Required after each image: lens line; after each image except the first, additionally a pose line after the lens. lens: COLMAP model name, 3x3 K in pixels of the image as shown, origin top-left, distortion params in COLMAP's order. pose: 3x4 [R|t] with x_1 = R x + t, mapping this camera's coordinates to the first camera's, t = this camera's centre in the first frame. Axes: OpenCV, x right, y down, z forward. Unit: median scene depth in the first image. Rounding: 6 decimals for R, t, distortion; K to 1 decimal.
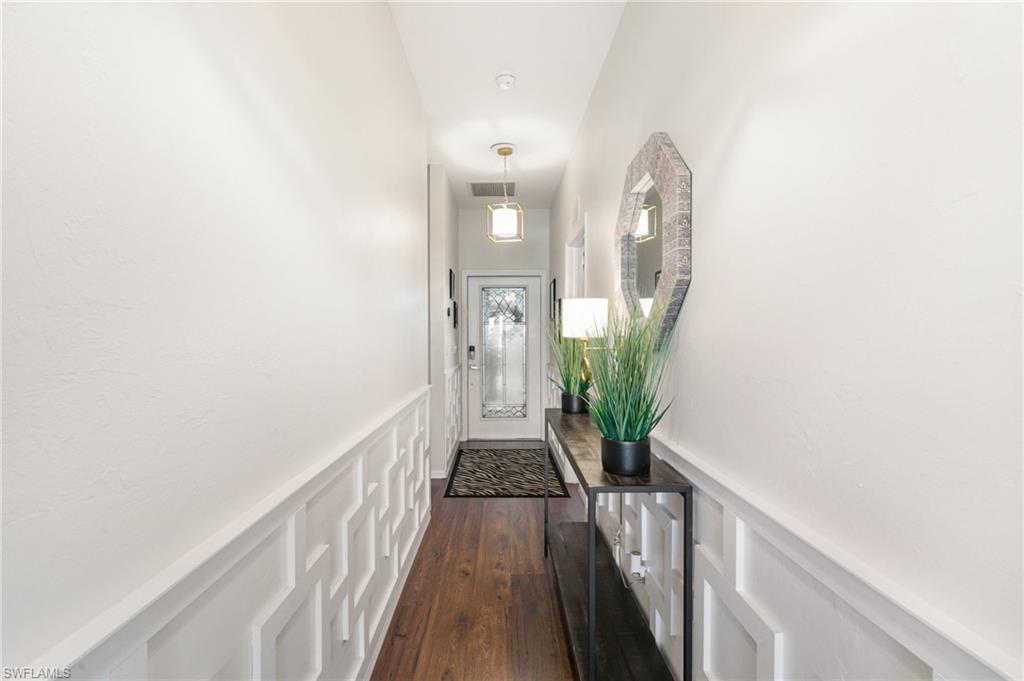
lens RADIAL K [[438.5, 0, 514.7], [0, 438.5, 332.0], [0, 0, 1]] dist [-0.002381, -0.000046]
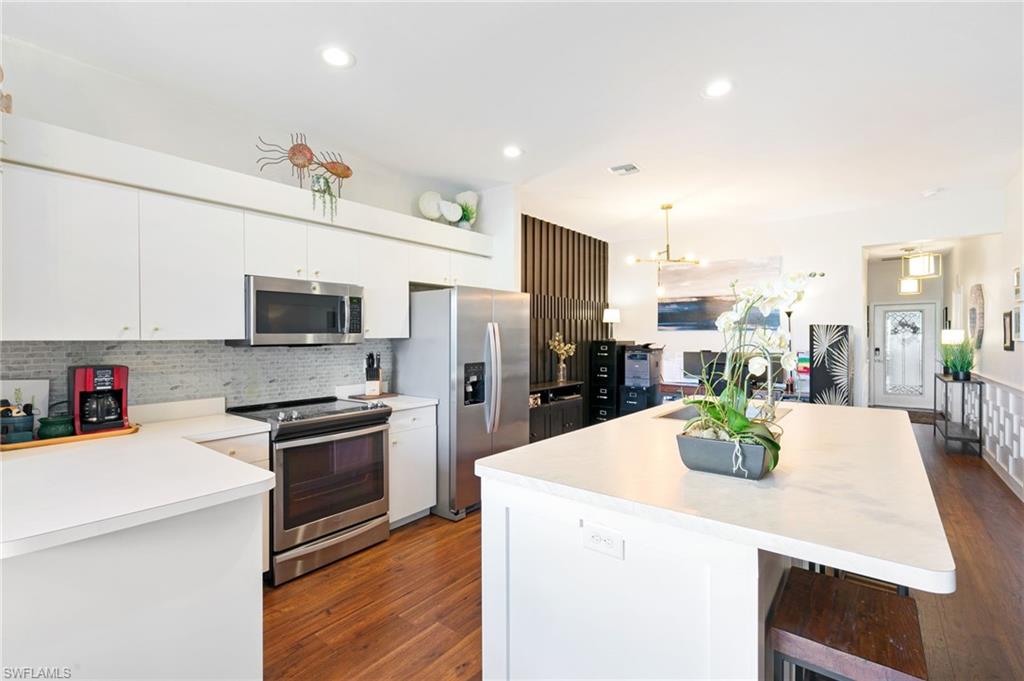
lens RADIAL K [[458.8, 0, 511.1], [0, 458.8, 334.5], [0, 0, 1]] dist [0.007189, -0.002060]
pose [[0.766588, 0.000955, -0.642138, -0.047896], [-0.000290, 0.999999, 0.001141, -0.021320], [0.642139, -0.000688, 0.766588, -1.314841]]
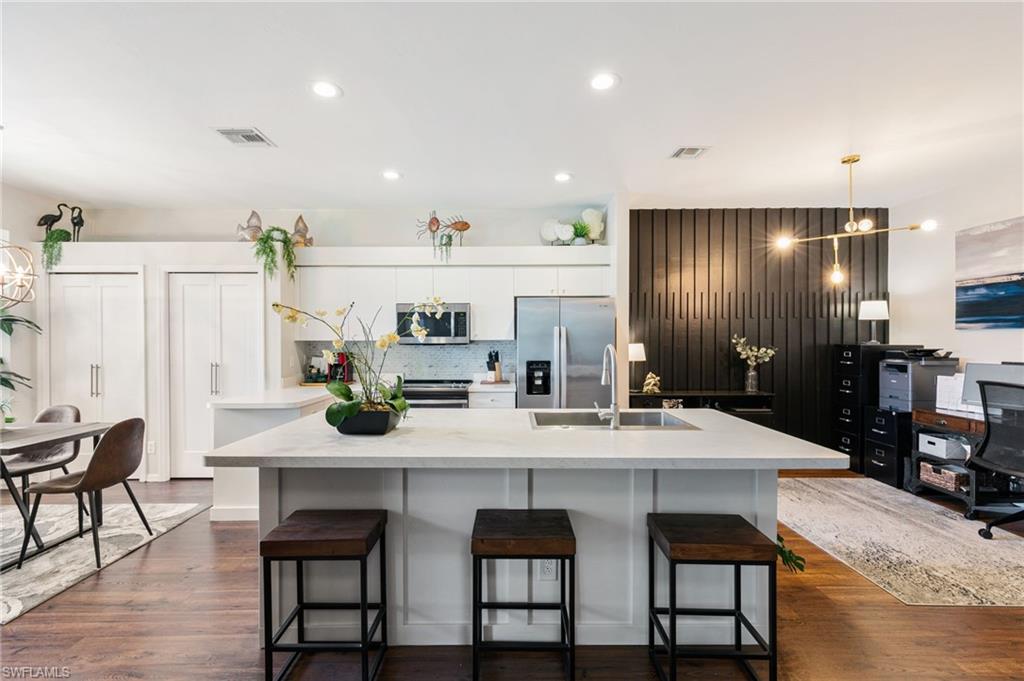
lens RADIAL K [[458.8, 0, 513.2], [0, 458.8, 338.0], [0, 0, 1]] dist [0.007189, -0.002060]
pose [[-0.018845, 0.001919, -0.999821, 0.324911], [0.004097, 0.999990, 0.001842, -0.020948], [0.999814, -0.004062, -0.018853, -0.820464]]
